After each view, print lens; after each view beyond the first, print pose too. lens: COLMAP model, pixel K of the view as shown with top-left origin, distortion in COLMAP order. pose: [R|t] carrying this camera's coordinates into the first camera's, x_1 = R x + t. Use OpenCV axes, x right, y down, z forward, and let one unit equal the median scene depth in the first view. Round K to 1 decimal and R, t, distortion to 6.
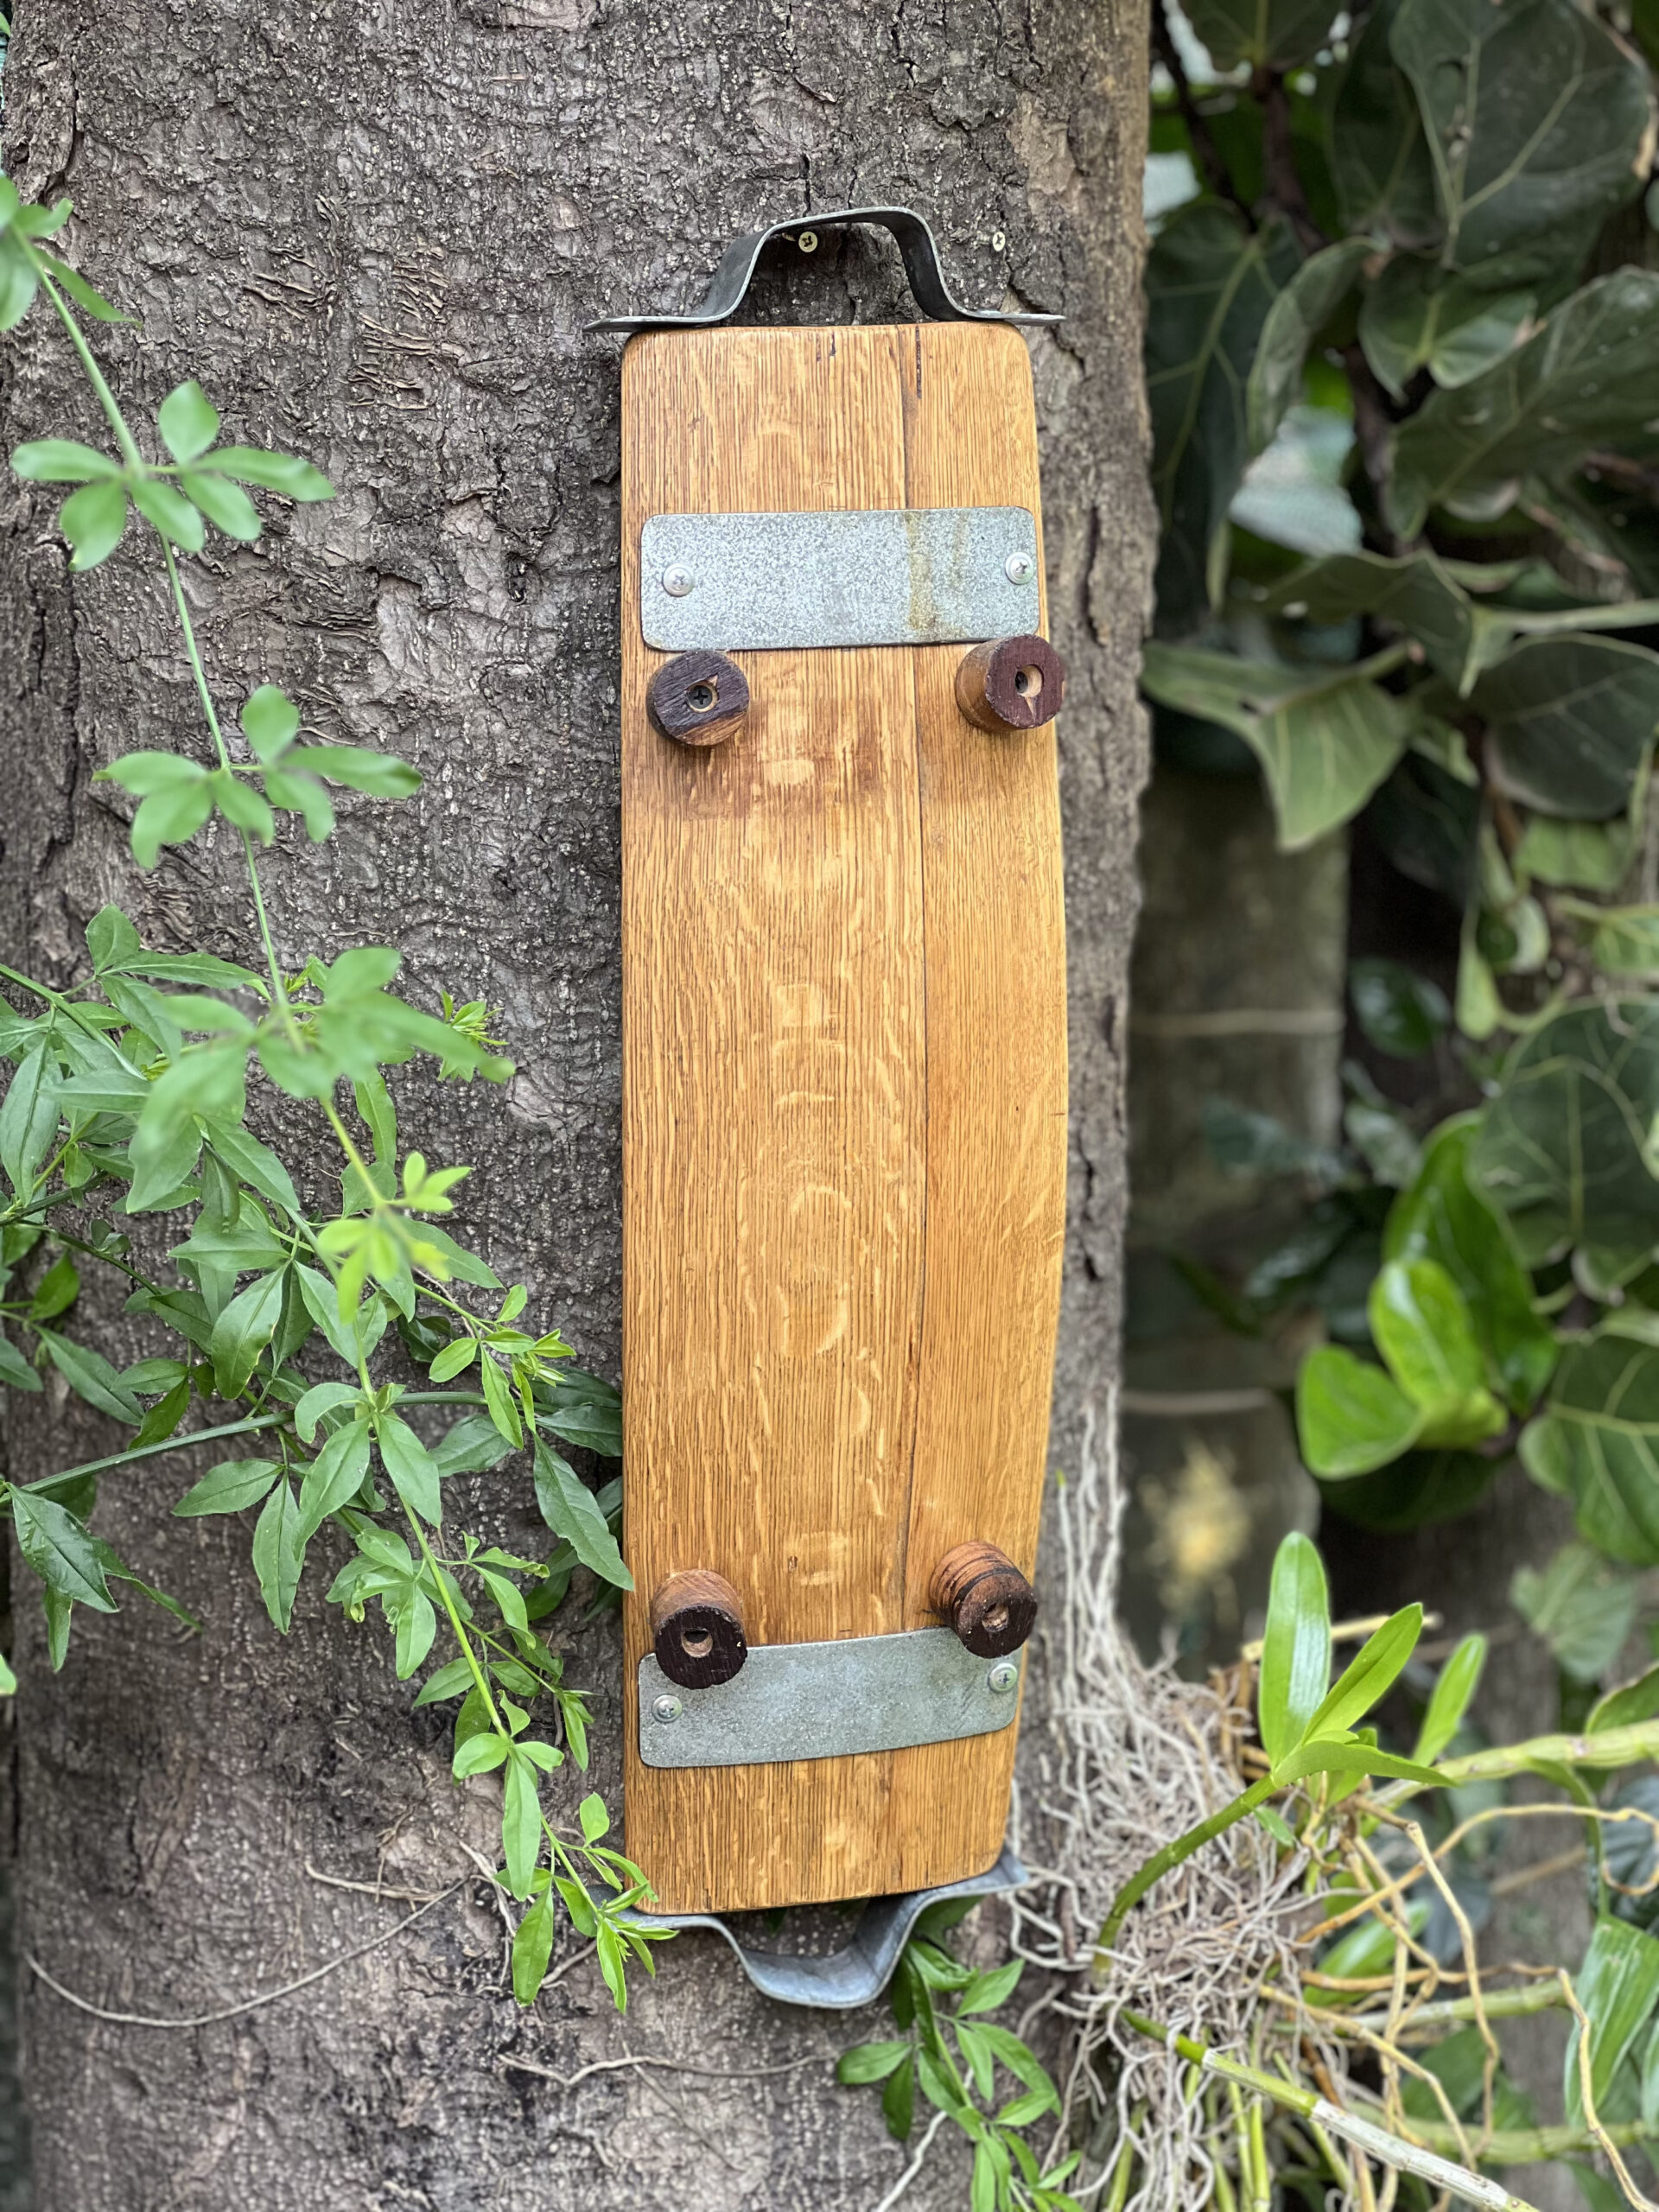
lens RADIAL K [[4938.4, 0, 827.7], [0, 4938.4, 1106.1], [0, 0, 1]] dist [0.003362, -0.362780]
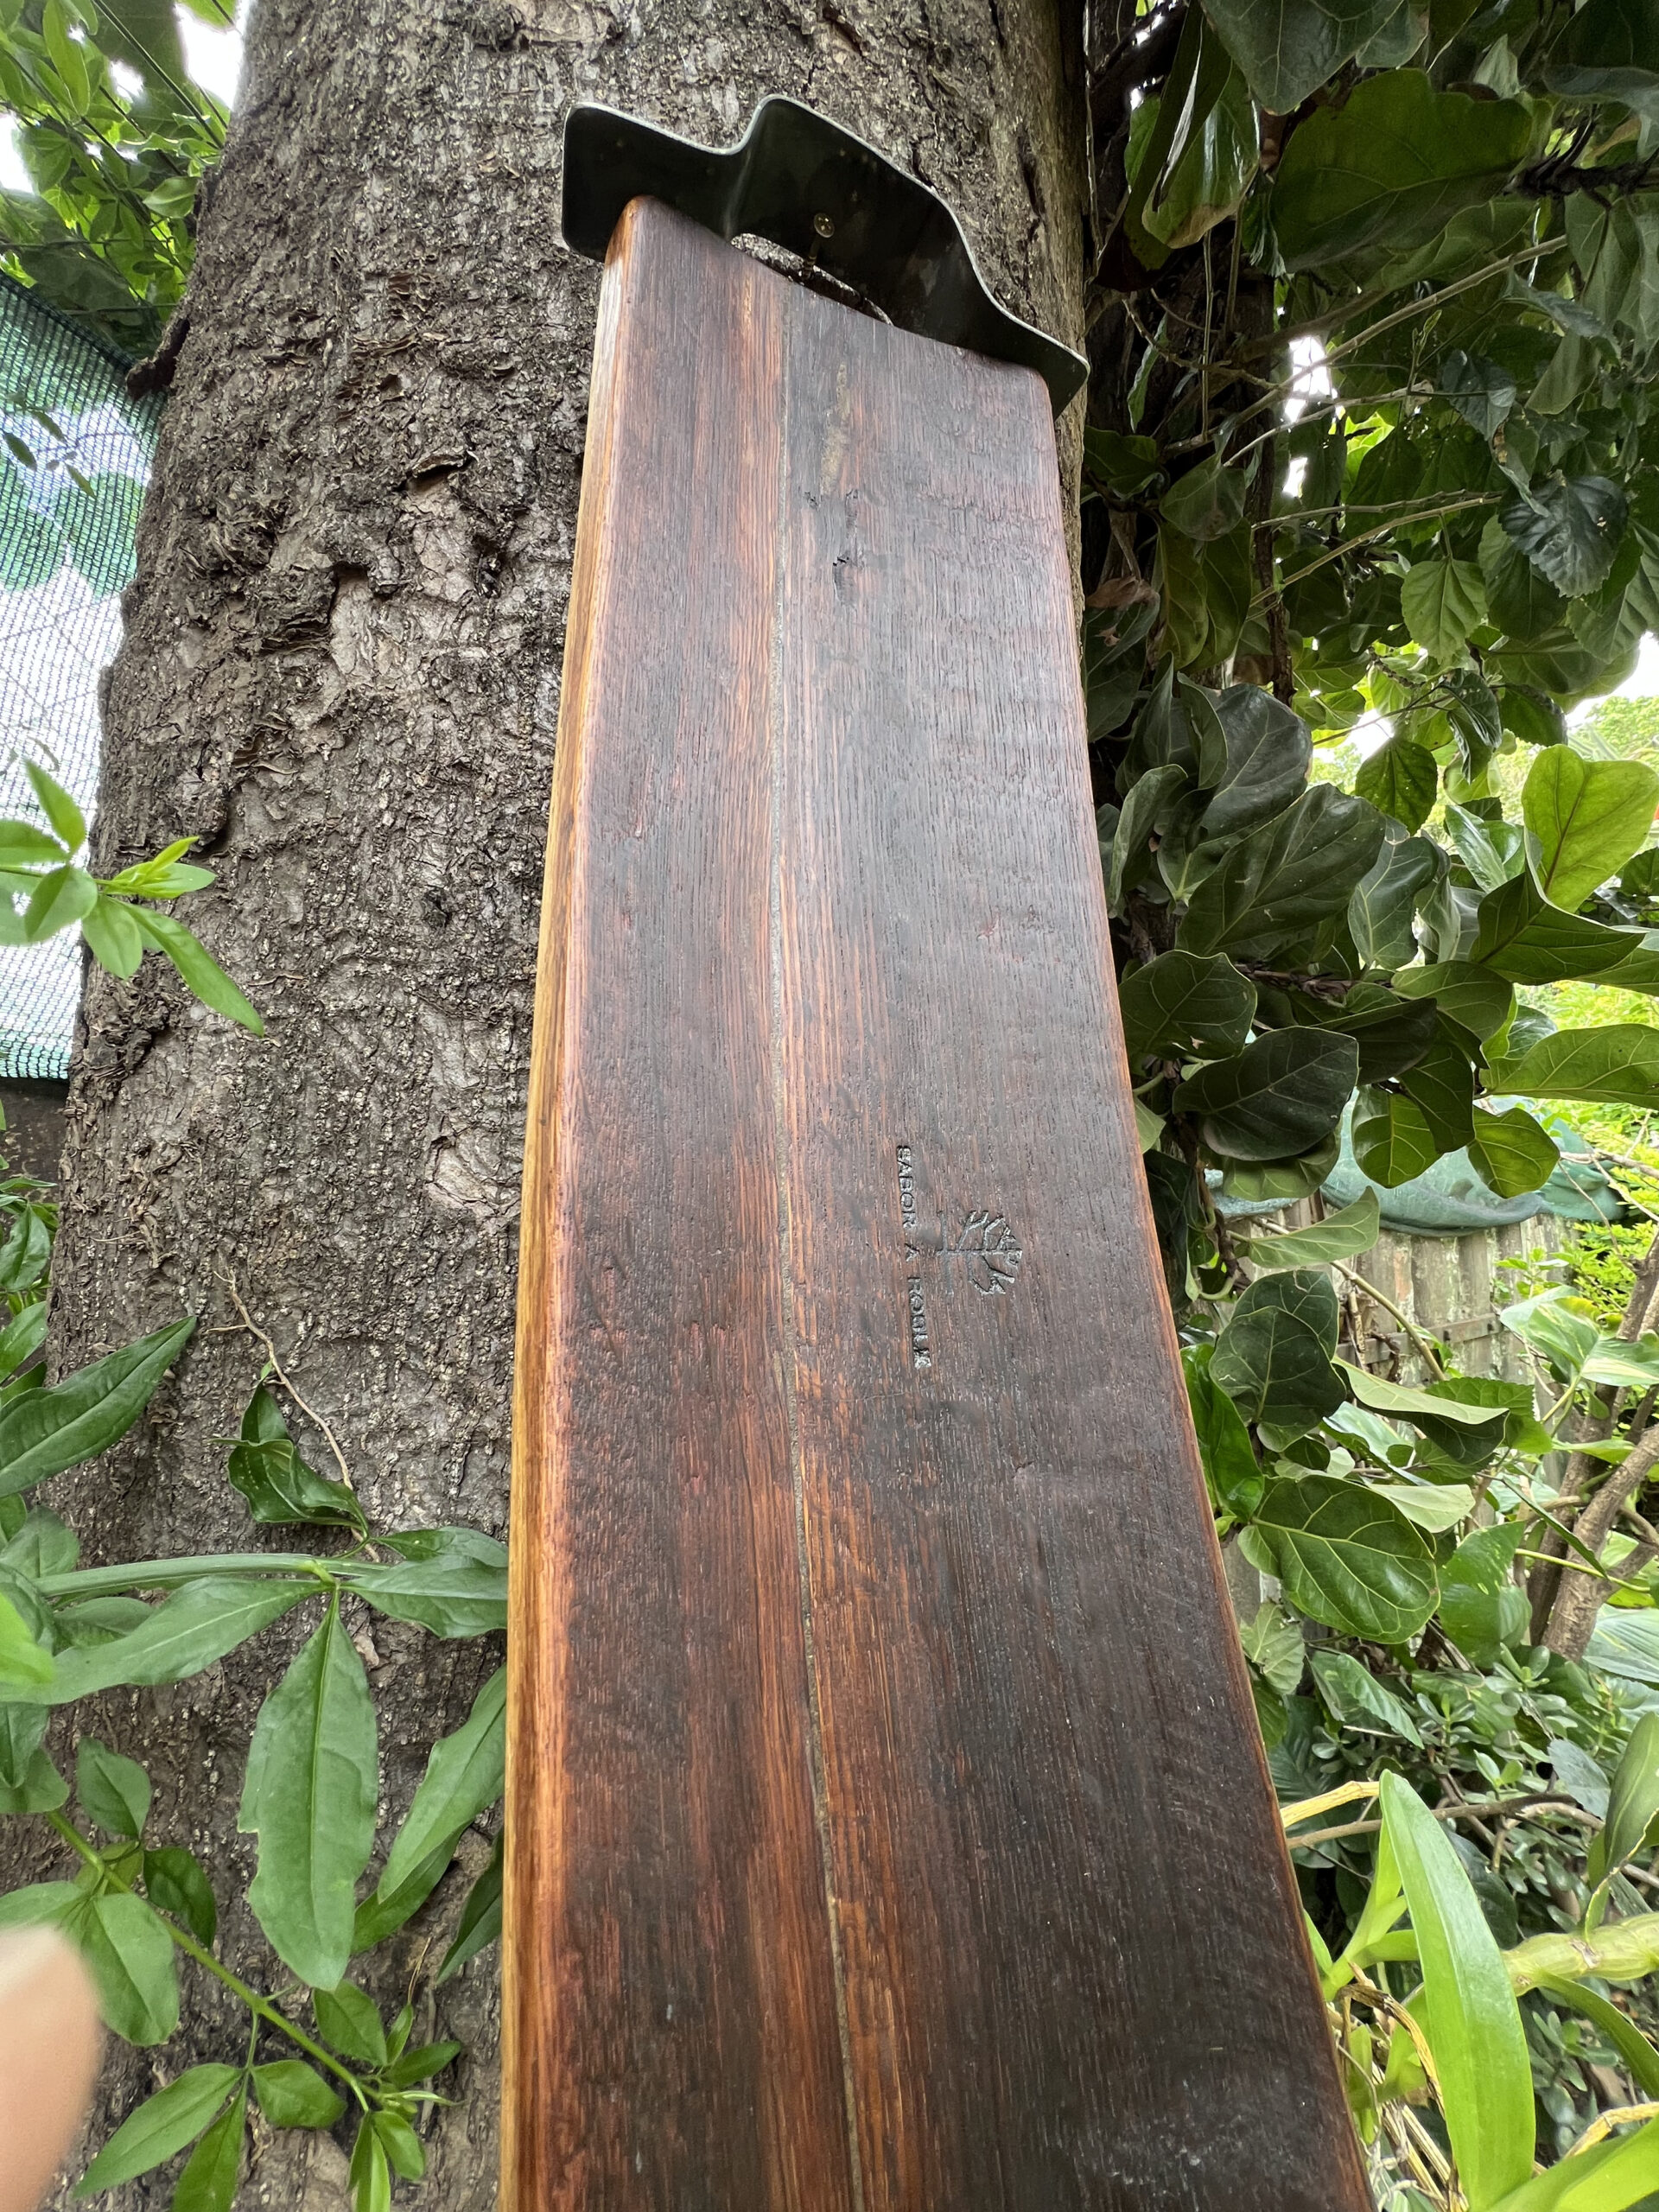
lens RADIAL K [[883.1, 0, 829.5], [0, 883.1, 1106.0], [0, 0, 1]] dist [0.008066, -0.000264]
pose [[0.999423, 0.019001, -0.028142, 0.004365], [-0.026765, 0.950836, -0.308535, 0.030265], [0.020896, 0.309110, 0.950797, 0.870846]]
